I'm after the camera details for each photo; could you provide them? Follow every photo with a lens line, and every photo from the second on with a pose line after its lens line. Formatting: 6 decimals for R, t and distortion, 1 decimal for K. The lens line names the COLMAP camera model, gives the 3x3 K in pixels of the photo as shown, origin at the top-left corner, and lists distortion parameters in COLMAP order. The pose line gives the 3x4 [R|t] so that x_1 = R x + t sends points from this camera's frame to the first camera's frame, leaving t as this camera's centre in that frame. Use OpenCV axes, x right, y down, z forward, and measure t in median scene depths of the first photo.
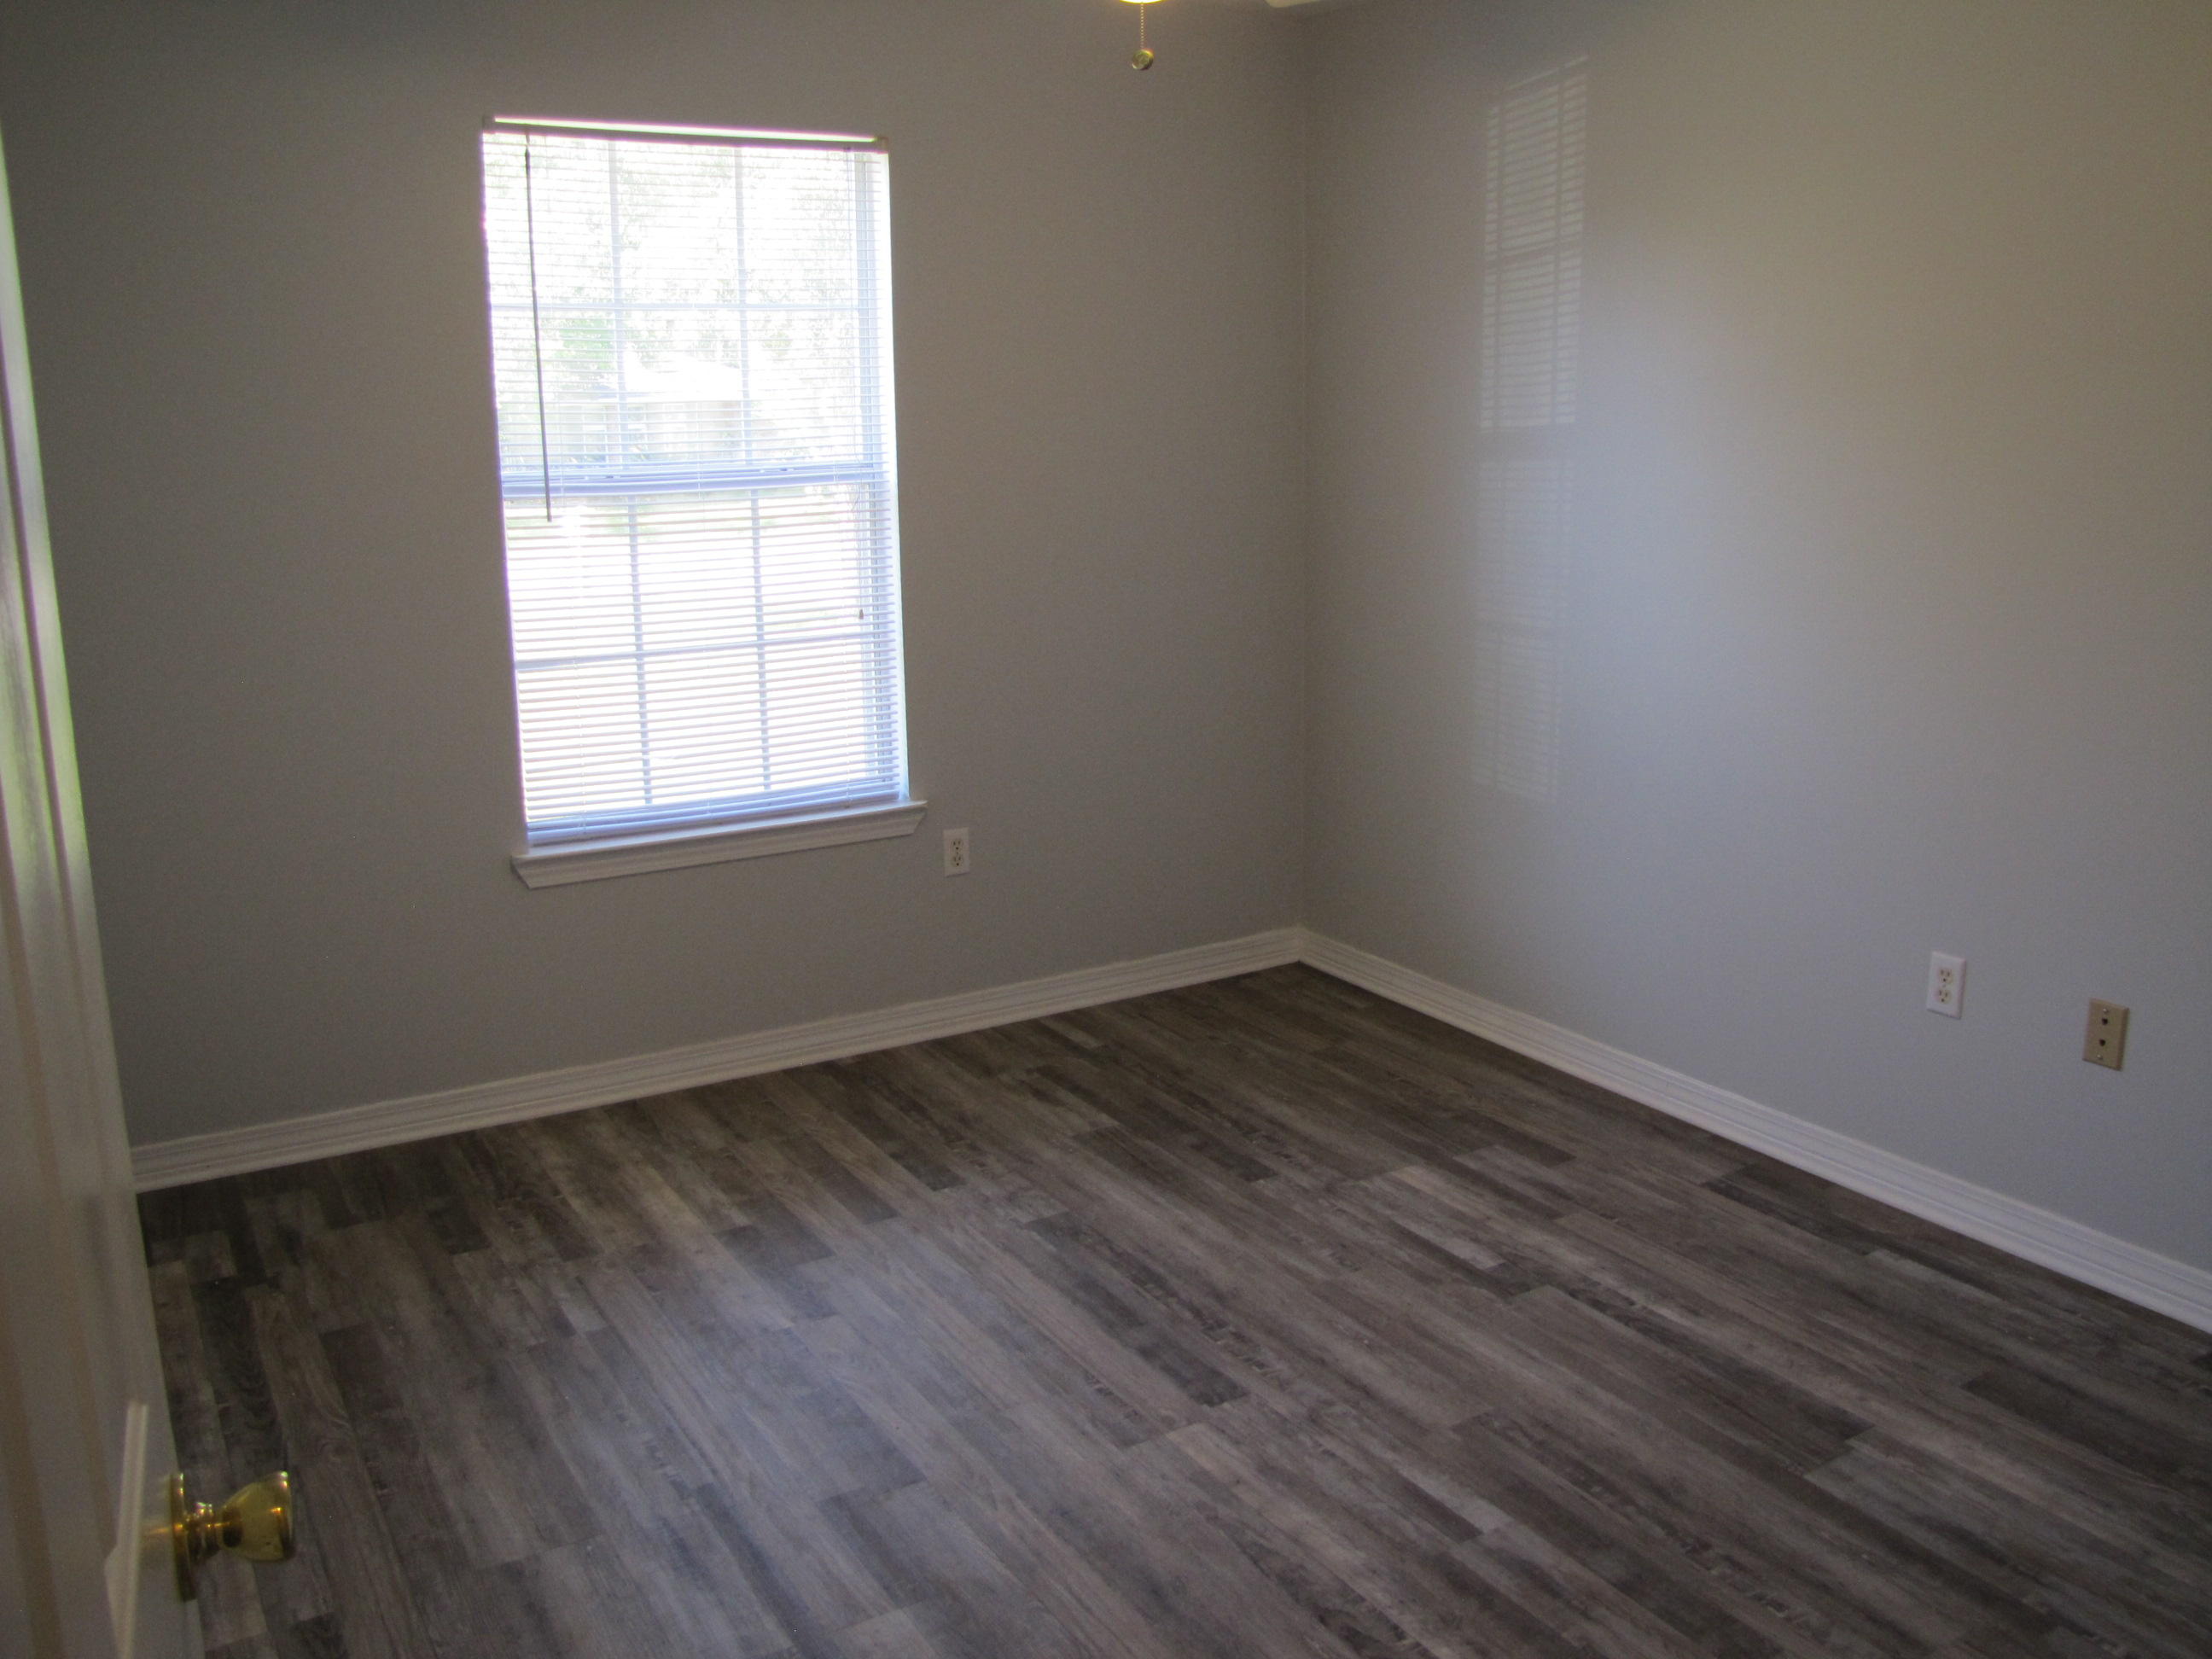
lens RADIAL K [[1844.0, 0, 1108.9], [0, 1844.0, 802.3], [0, 0, 1]] dist [-0.176736, 0.148859]
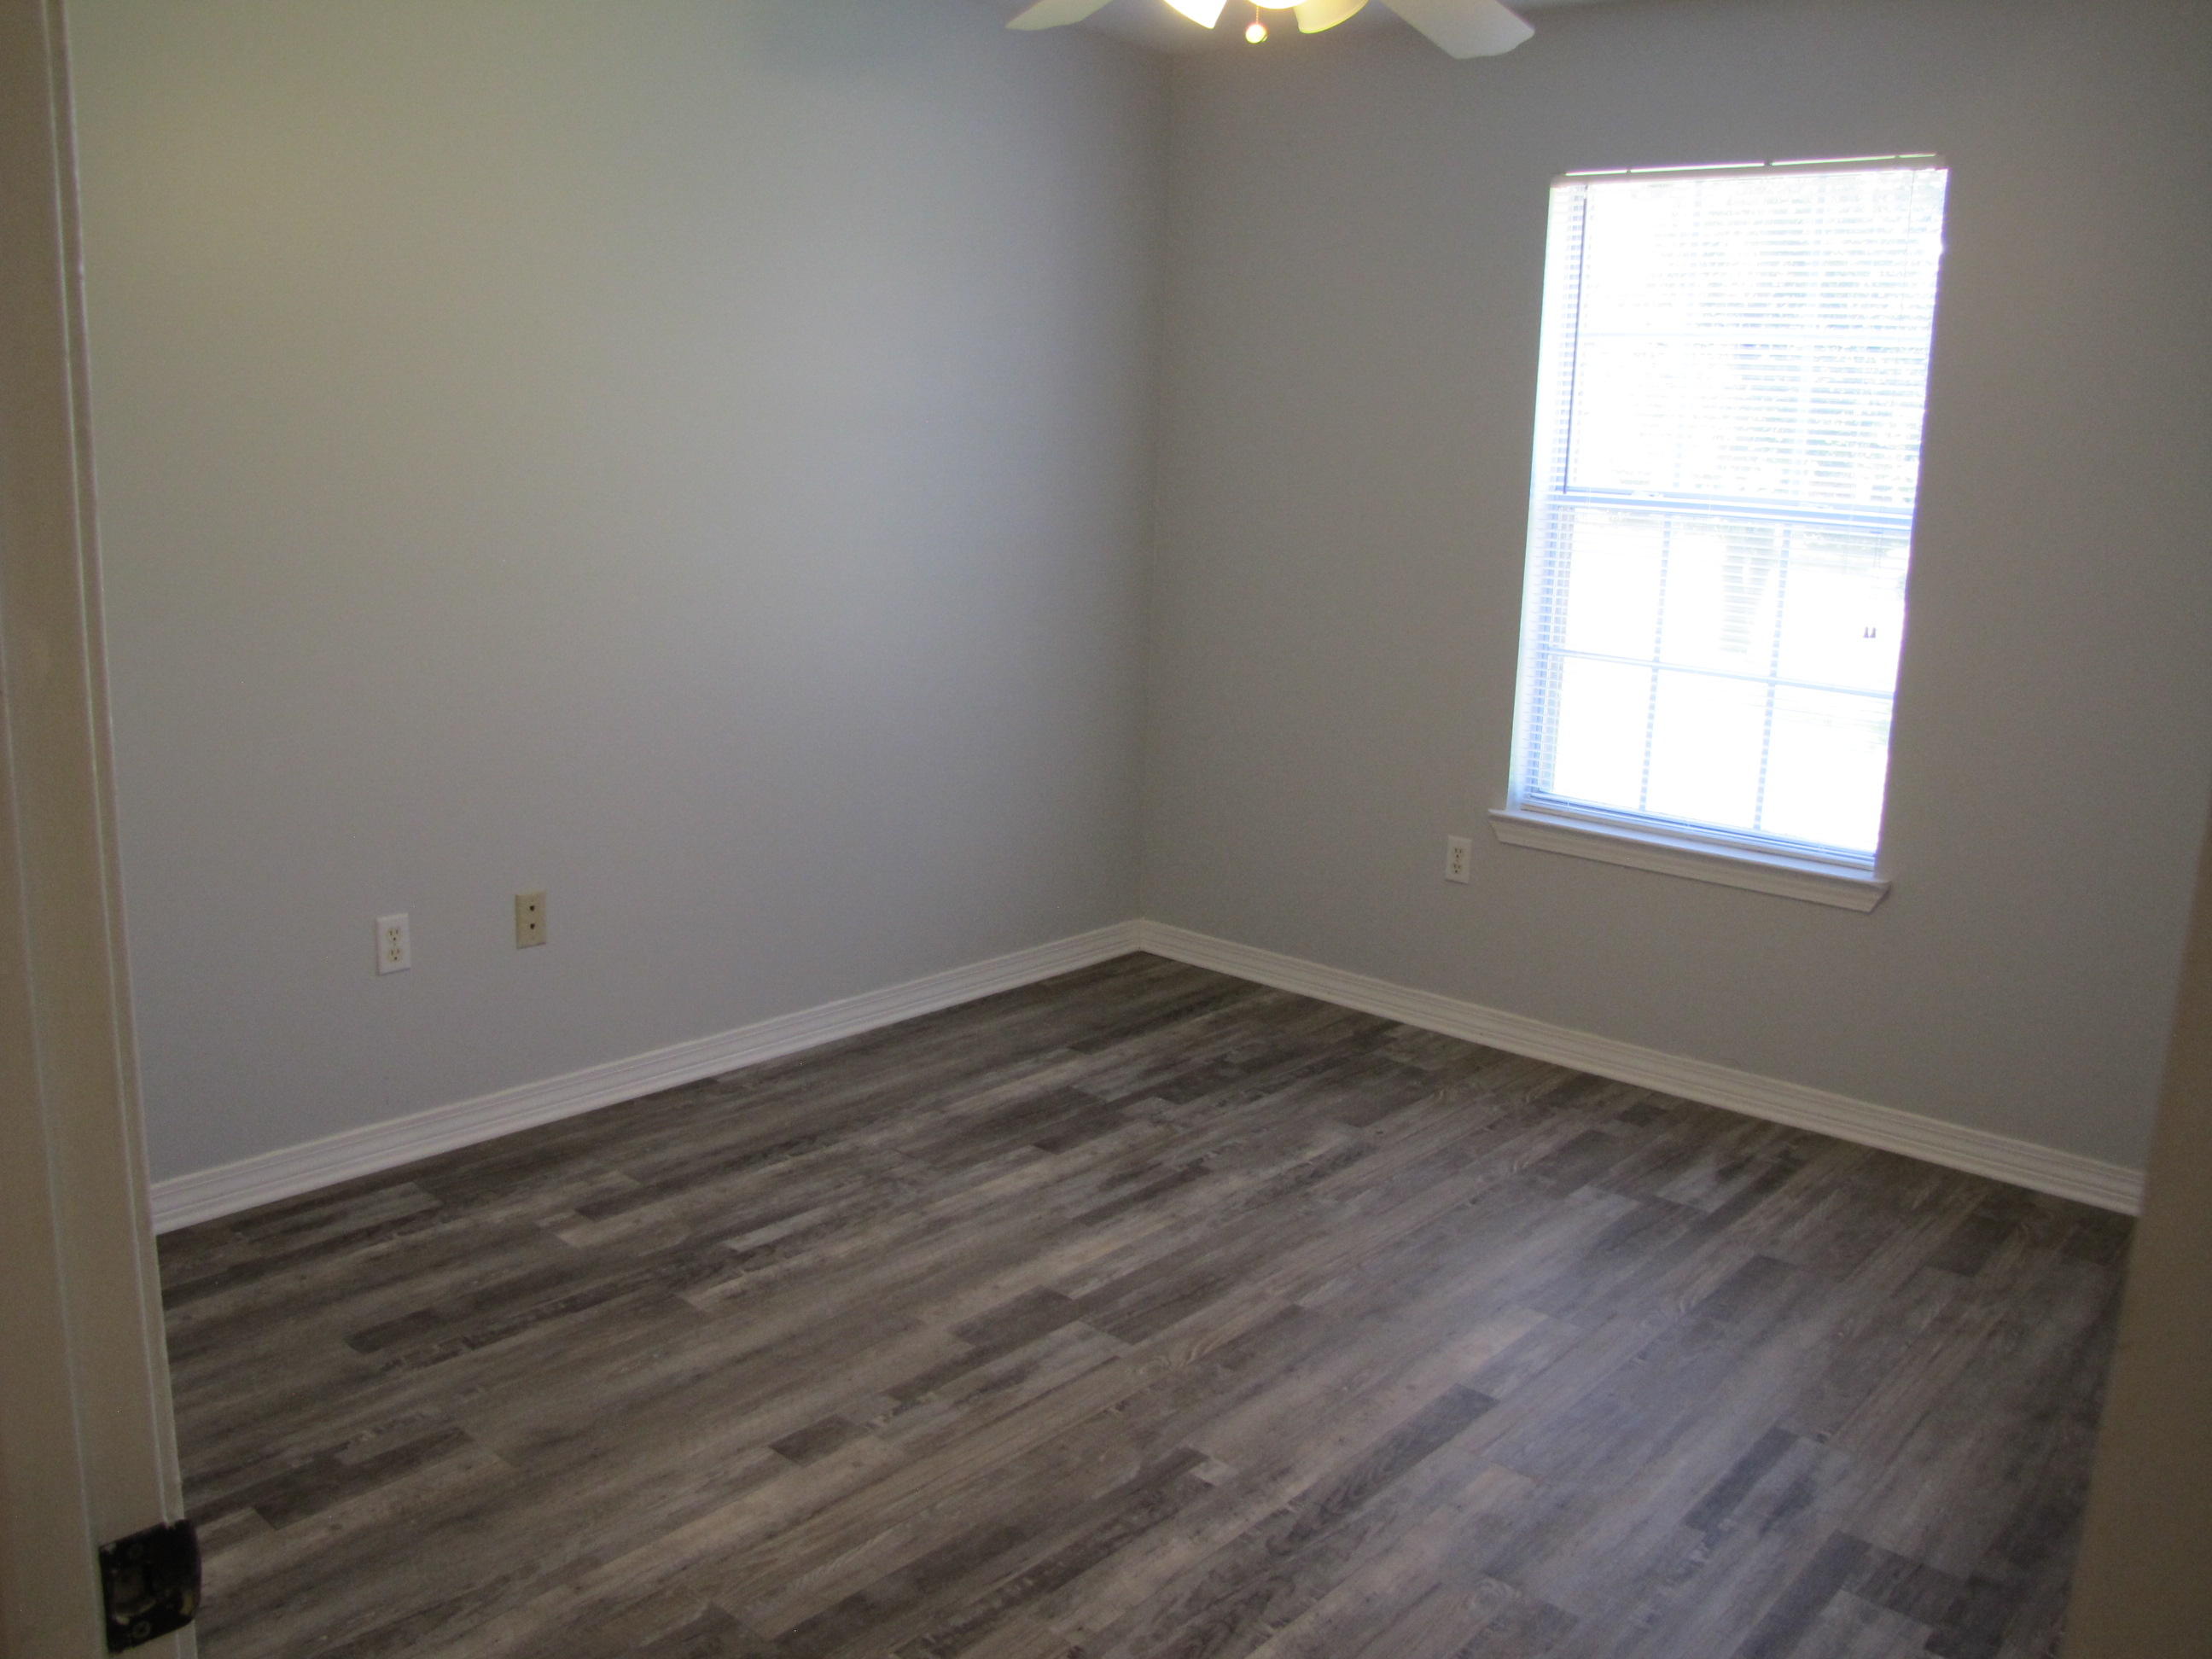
lens RADIAL K [[1844.0, 0, 1108.9], [0, 1844.0, 802.3], [0, 0, 1]] dist [-0.176736, 0.148859]
pose [[0.288061, 0.220920, -0.931781, 0.717809], [-0.235608, 0.959465, 0.154645, -0.103577], [0.928175, 0.174988, 0.328435, 0.415760]]
